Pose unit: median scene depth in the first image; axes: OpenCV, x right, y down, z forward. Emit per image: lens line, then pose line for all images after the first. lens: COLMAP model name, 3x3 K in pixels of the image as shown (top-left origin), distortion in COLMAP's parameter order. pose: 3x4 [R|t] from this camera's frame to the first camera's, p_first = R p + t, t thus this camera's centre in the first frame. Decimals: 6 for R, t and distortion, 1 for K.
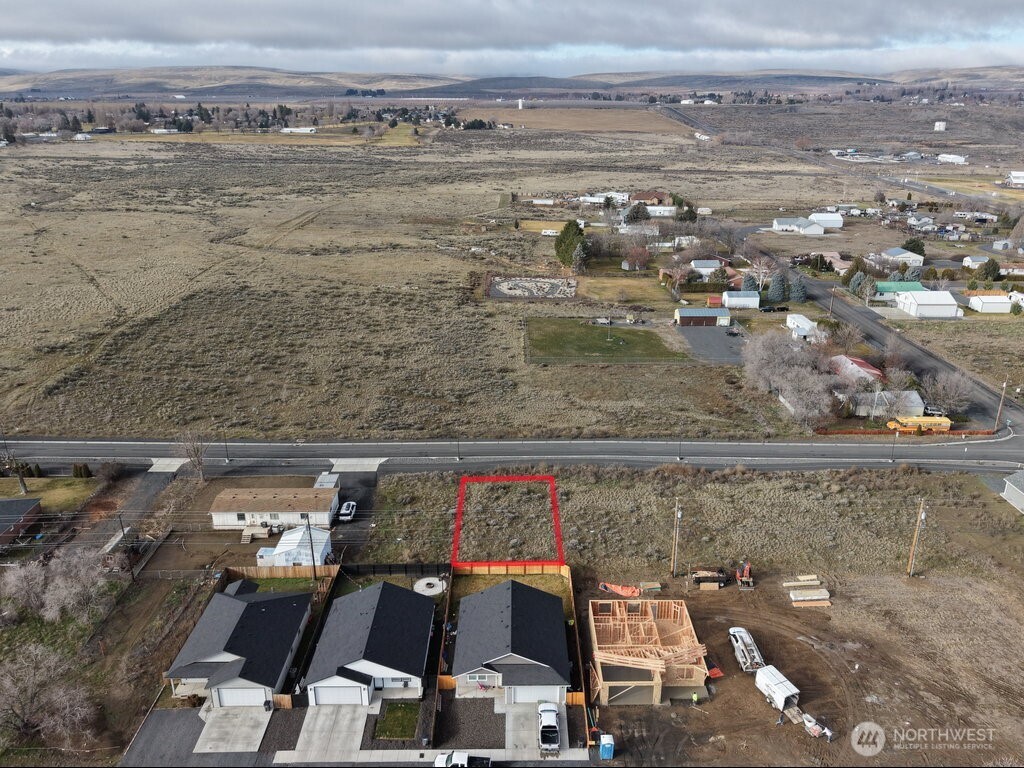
lens RADIAL K [[829.3, 0, 521.2], [0, 829.3, 388.4], [0, 0, 1]] dist [0.123239, -0.242869]
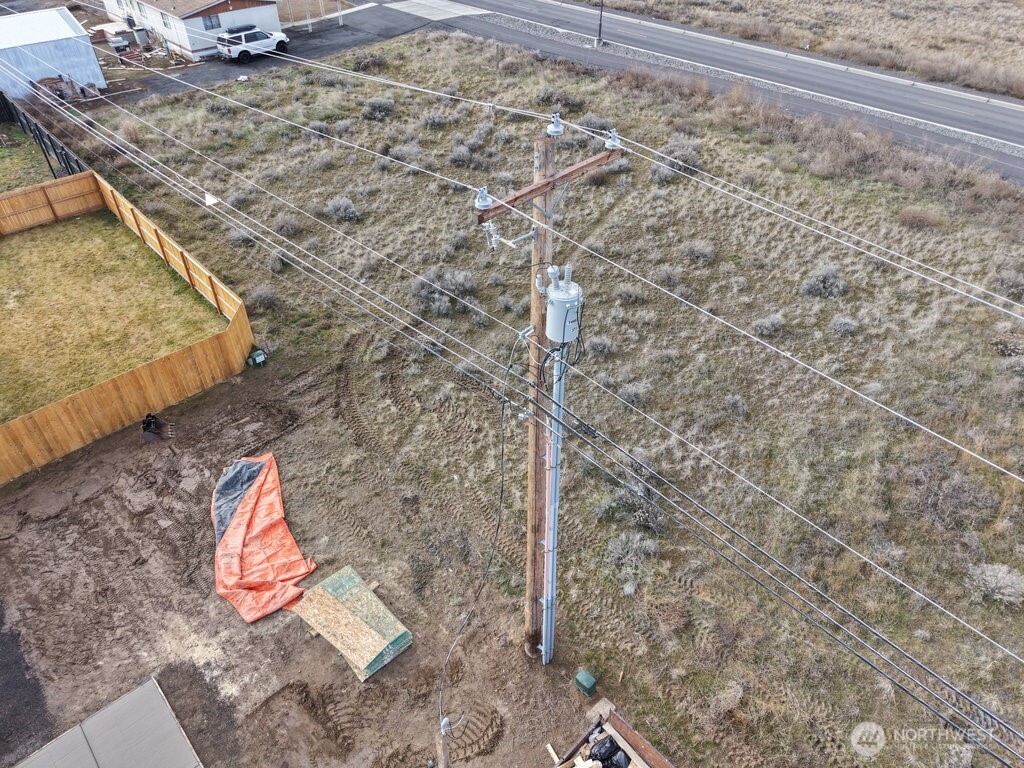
lens RADIAL K [[686.2, 0, 512.0], [0, 686.2, 384.0], [0, 0, 1]] dist [0.013378, -0.012552]
pose [[0.679279, 0.476770, -0.557915, 0.159128], [-0.241562, 0.863120, 0.443476, 0.082320], [0.692984, -0.166473, 0.701469, 0.630718]]
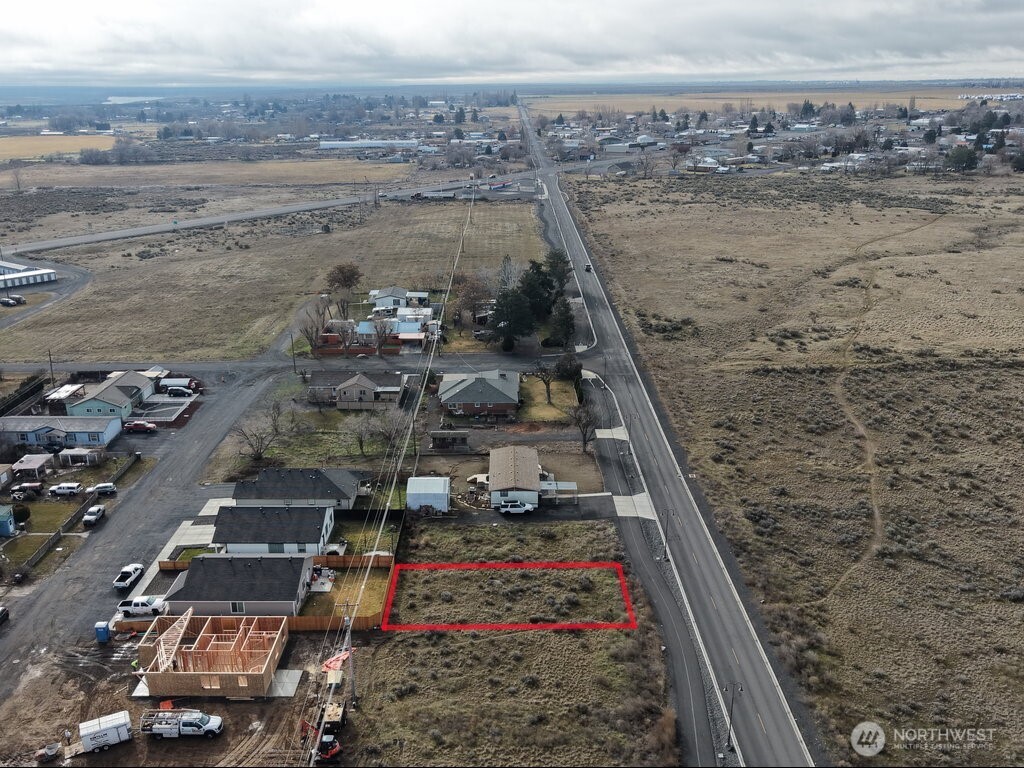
lens RADIAL K [[982.9, 0, 491.9], [0, 982.9, 382.4], [0, 0, 1]] dist [0.037556, -0.013932]
pose [[-0.025102, 0.286847, -0.957647, 0.684572], [-0.319930, 0.905263, 0.279542, -0.241217], [0.947109, 0.313397, 0.069047, 0.670445]]
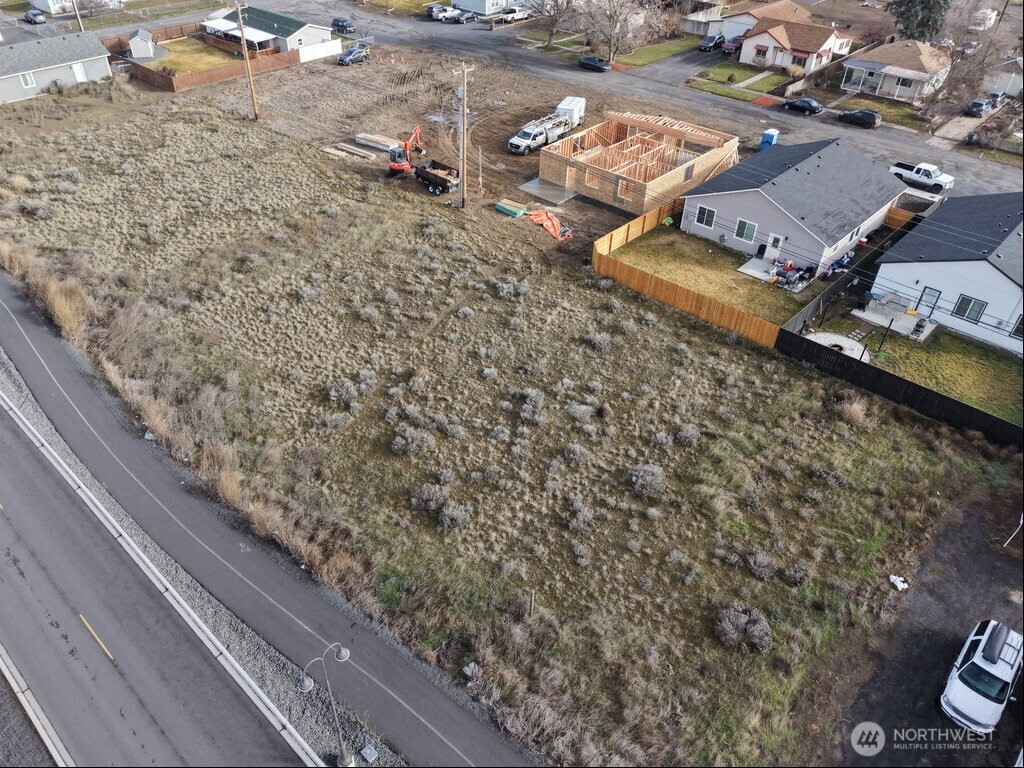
lens RADIAL K [[733.7, 0, 471.1], [0, 733.7, 419.7], [0, 0, 1]] dist [0.026789, -0.026468]
pose [[-0.709465, -0.461373, 0.532724, -0.142467], [0.228873, 0.564100, 0.793353, -0.093655], [-0.666541, 0.684782, -0.294614, 0.886996]]
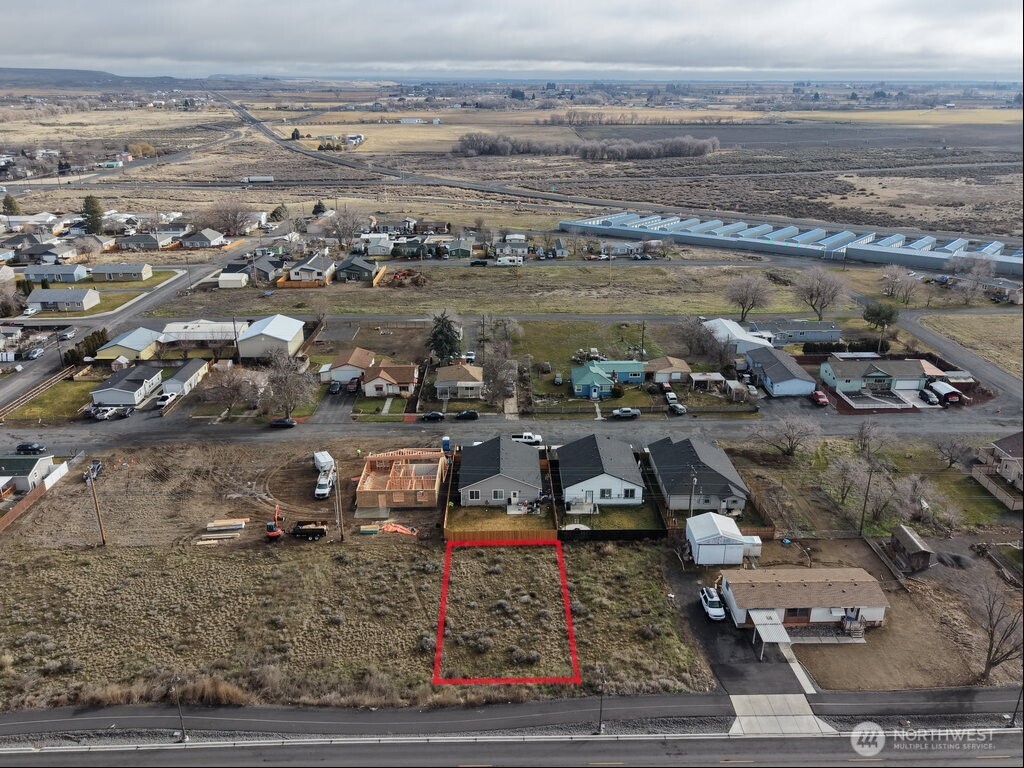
lens RADIAL K [[829.3, 0, 521.2], [0, 829.3, 388.4], [0, 0, 1]] dist [0.123239, -0.242869]
pose [[-0.999826, 0.002247, -0.018516, -0.013547], [-0.009851, 0.779335, 0.626530, -0.390641], [0.015838, 0.626604, -0.779177, 1.168847]]
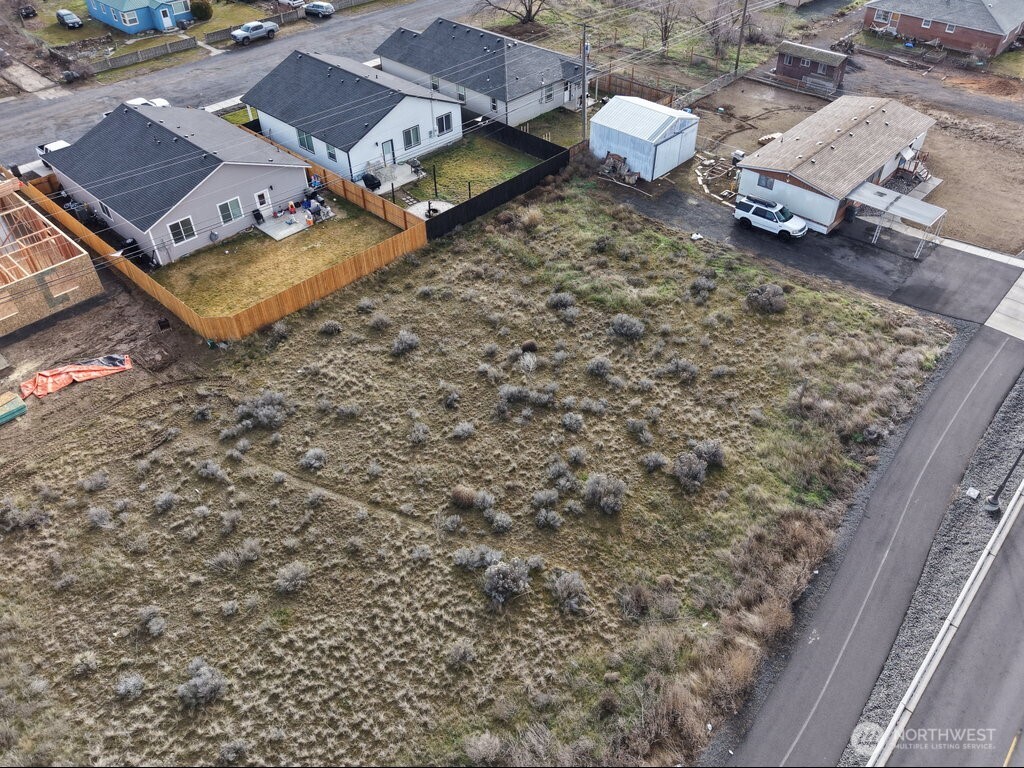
lens RADIAL K [[766.1, 0, 539.4], [0, 766.1, 358.3], [0, 0, 1]] dist [0.016142, -0.010209]
pose [[-0.674658, 0.471923, -0.567560, 0.118952], [-0.246357, 0.580862, 0.775827, -0.081761], [0.695805, 0.663240, -0.275622, 0.854393]]
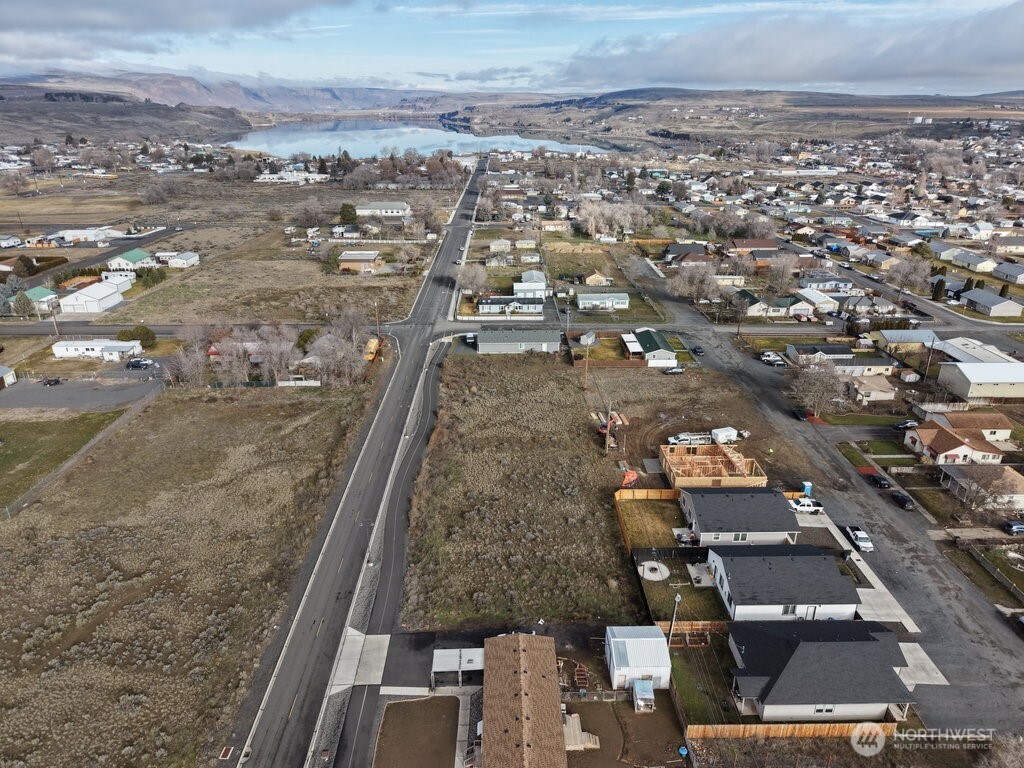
lens RADIAL K [[686.2, 0, 512.0], [0, 686.2, 384.0], [0, 0, 1]] dist [0.013378, -0.012552]
pose [[-0.011048, -0.379837, 0.924987, -0.559623], [0.325970, 0.873144, 0.362441, -0.232854], [-0.945316, 0.305522, 0.114169, 0.680751]]
